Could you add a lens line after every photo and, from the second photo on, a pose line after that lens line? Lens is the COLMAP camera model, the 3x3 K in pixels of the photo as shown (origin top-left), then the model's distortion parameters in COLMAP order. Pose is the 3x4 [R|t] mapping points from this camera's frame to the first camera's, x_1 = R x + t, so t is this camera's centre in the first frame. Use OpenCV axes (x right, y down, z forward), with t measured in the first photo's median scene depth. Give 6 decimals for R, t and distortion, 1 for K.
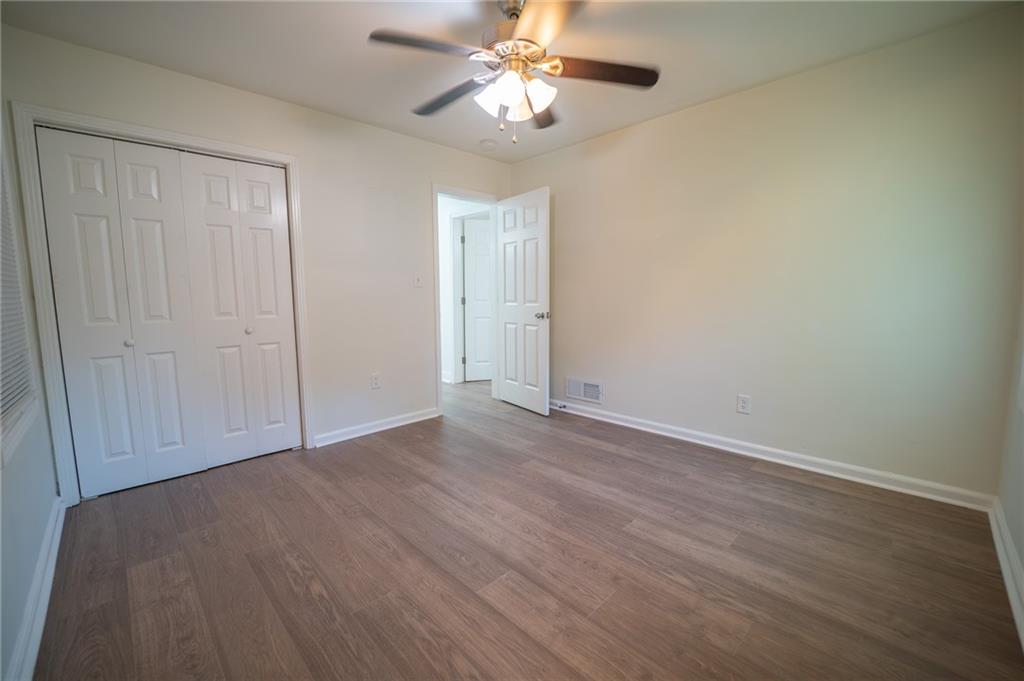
lens RADIAL K [[408.9, 0, 513.1], [0, 408.9, 336.1], [0, 0, 1]] dist [-0.000853, -0.000124]
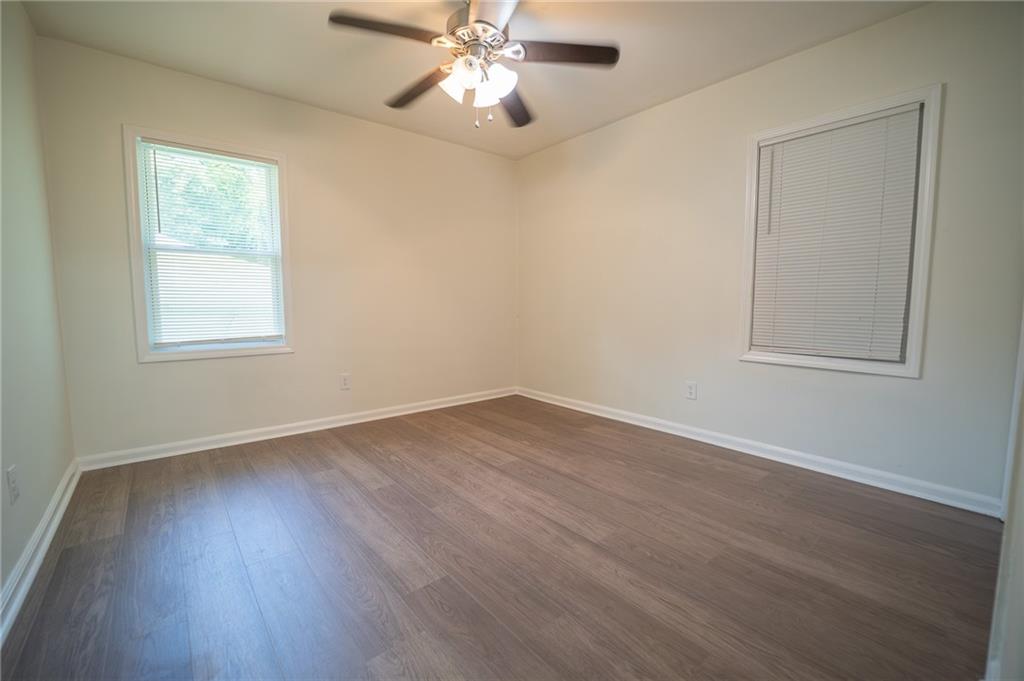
lens RADIAL K [[408.9, 0, 513.1], [0, 408.9, 336.1], [0, 0, 1]] dist [-0.000853, -0.000124]
pose [[-0.995913, 0.004485, 0.090211, -0.178448], [0.021783, 0.981213, 0.191691, -0.154767], [-0.087657, 0.192873, -0.977301, 2.121092]]
